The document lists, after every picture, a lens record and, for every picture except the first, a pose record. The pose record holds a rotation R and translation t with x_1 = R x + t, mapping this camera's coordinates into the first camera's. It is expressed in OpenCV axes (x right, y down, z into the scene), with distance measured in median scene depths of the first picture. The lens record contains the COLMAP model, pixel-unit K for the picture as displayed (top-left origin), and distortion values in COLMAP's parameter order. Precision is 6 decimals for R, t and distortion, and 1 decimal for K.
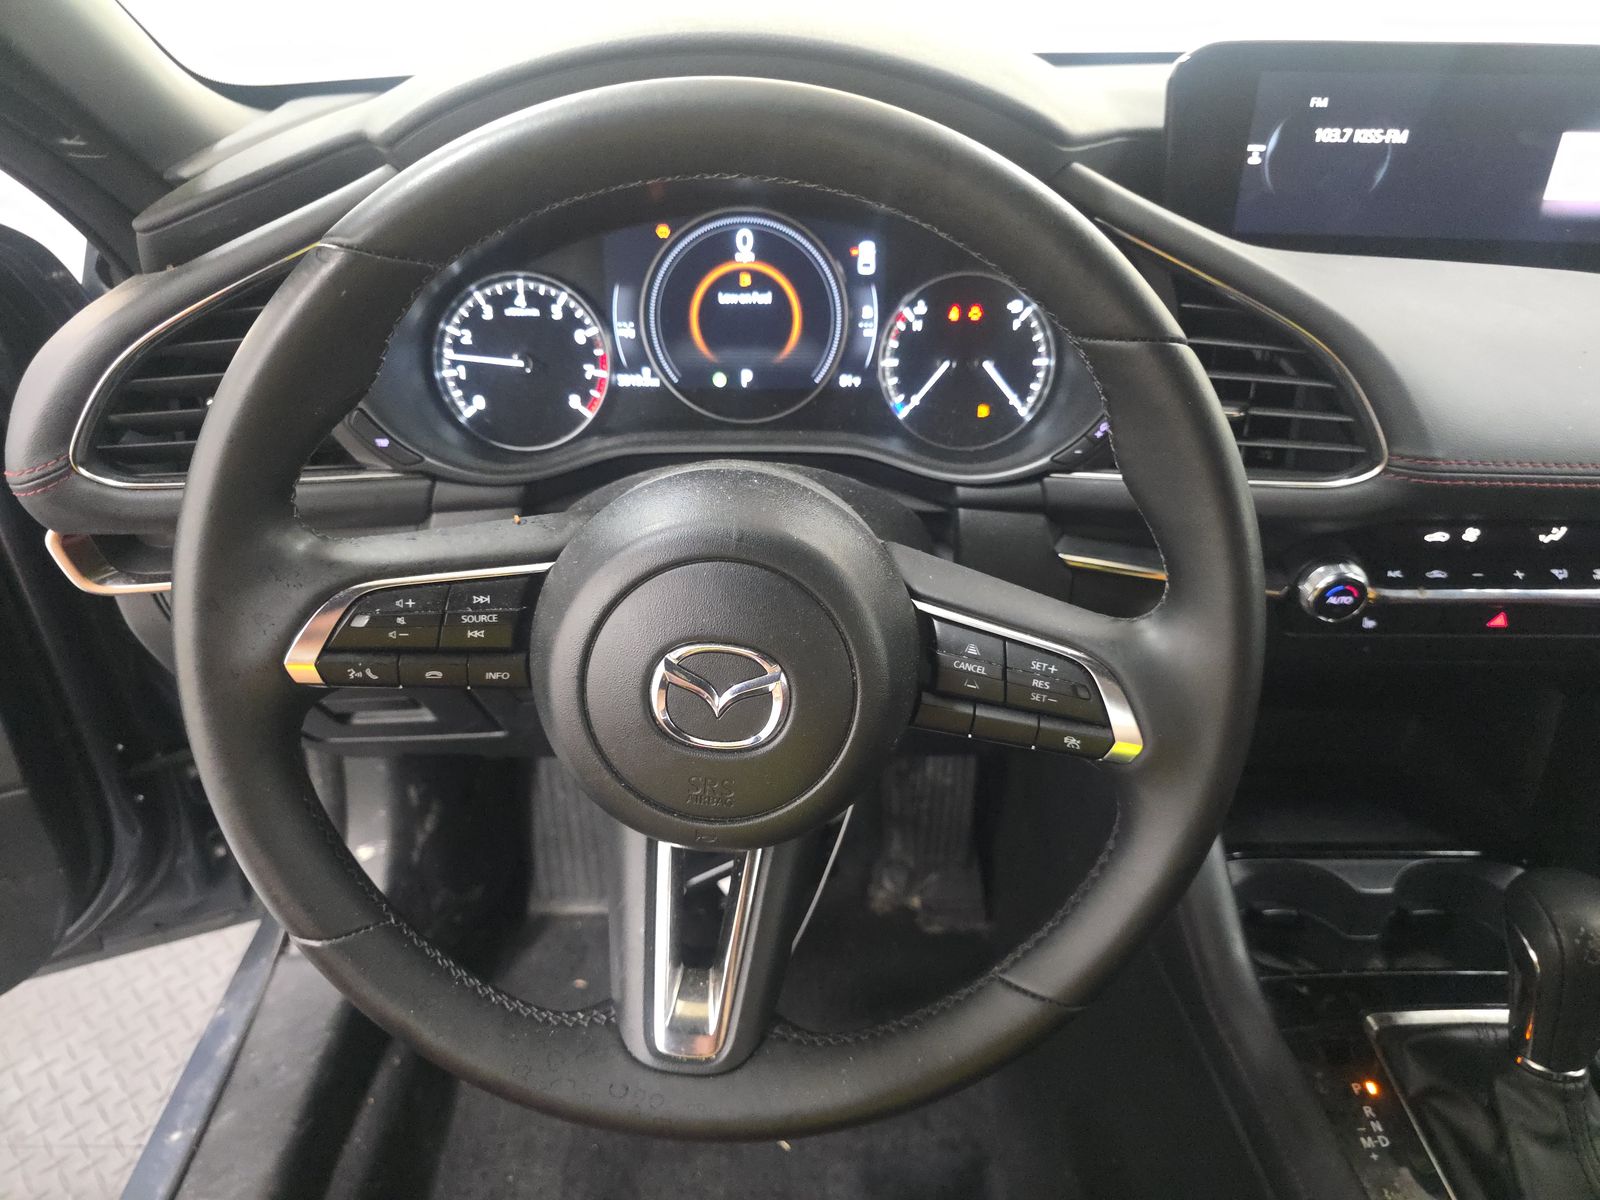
lens RADIAL K [[1082.3, 0, 815.5], [0, 1082.3, 609.7], [0, 0, 1]] dist [0.005729, -0.010748]
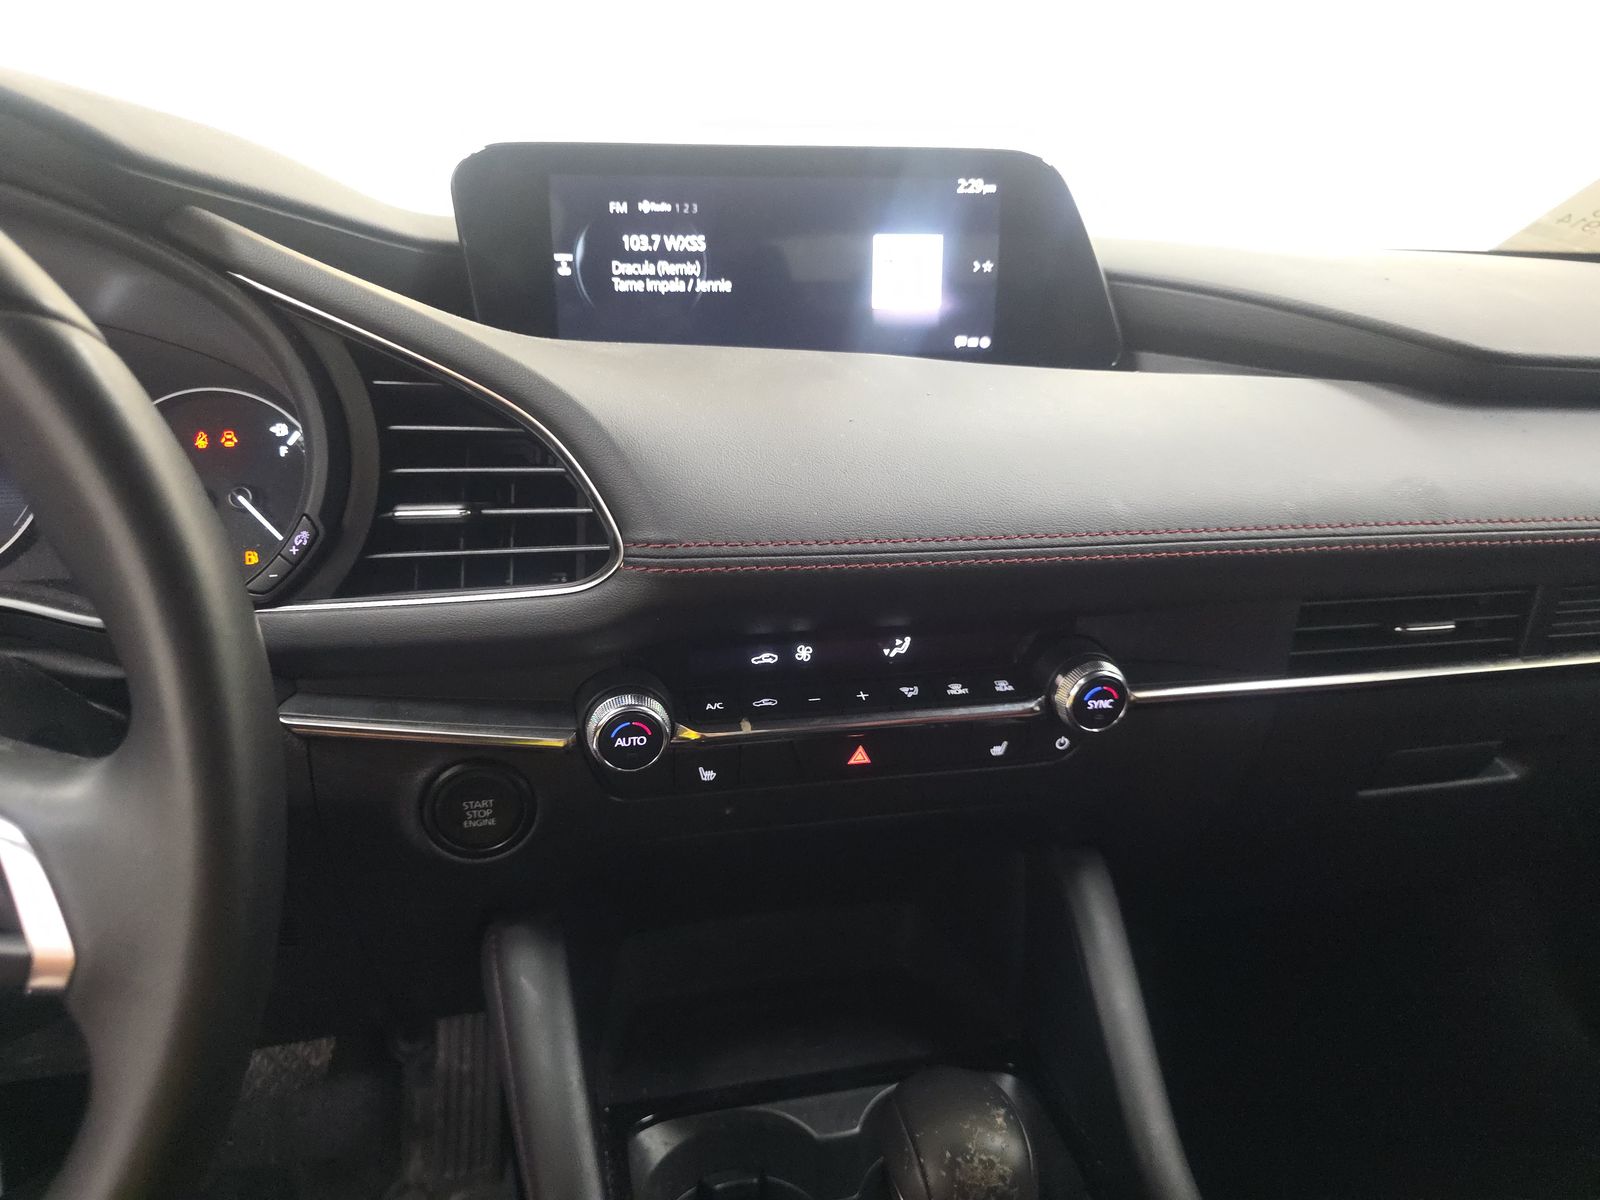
lens RADIAL K [[1082.3, 0, 795.5], [0, 1082.3, 599.8], [0, 0, 1]] dist [0.005729, -0.010748]
pose [[0.973482, -0.053428, 0.222437, 0.367929], [0.107670, 0.964922, -0.239442, 0.077942], [-0.201841, 0.257043, 0.945087, 0.184393]]
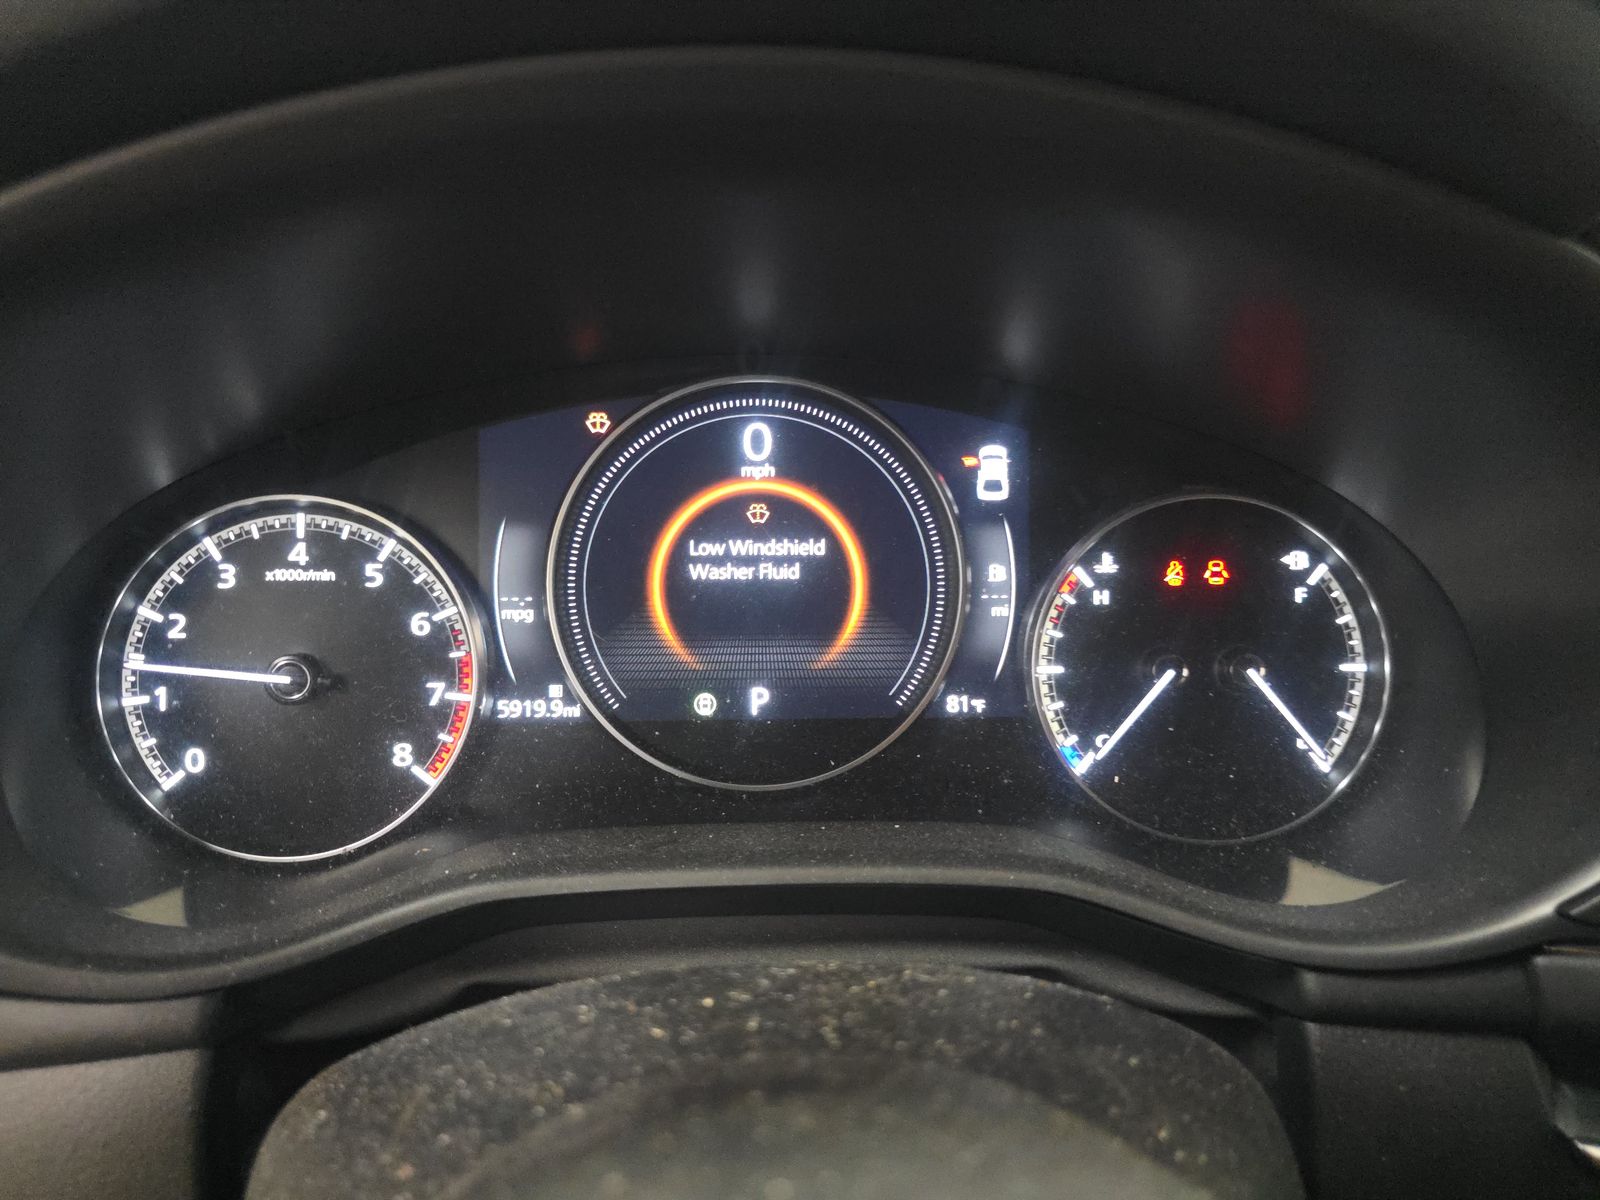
lens RADIAL K [[1082.3, 0, 794.5], [0, 1082.3, 594.3], [0, 0, 1]] dist [0.005729, -0.010748]
pose [[0.997946, -0.005105, 0.063861, -0.081159], [0.021437, 0.965970, -0.257764, -0.136764], [-0.060372, 0.258603, 0.964095, 0.520937]]
